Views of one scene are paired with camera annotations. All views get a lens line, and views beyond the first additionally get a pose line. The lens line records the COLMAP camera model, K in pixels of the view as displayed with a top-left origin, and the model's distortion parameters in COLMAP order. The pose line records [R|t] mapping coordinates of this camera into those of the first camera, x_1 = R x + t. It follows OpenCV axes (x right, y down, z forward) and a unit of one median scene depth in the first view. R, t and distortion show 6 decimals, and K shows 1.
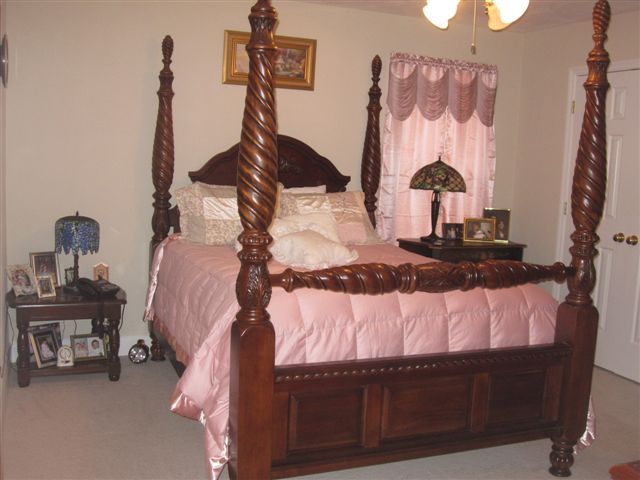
lens RADIAL K [[628.4, 0, 314.8], [0, 628.4, 240.9], [0, 0, 1]] dist [-0.079064, 0.035628]
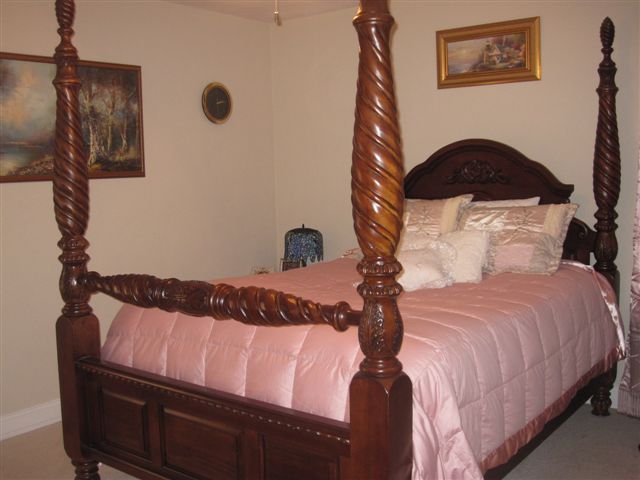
lens RADIAL K [[628.4, 0, 314.8], [0, 628.4, 240.9], [0, 0, 1]] dist [-0.079064, 0.035628]
pose [[0.578022, 0.033729, -0.815324, 0.497266], [-0.061961, 0.998075, -0.002637, -0.013883], [0.813665, 0.052043, 0.578999, 0.322231]]
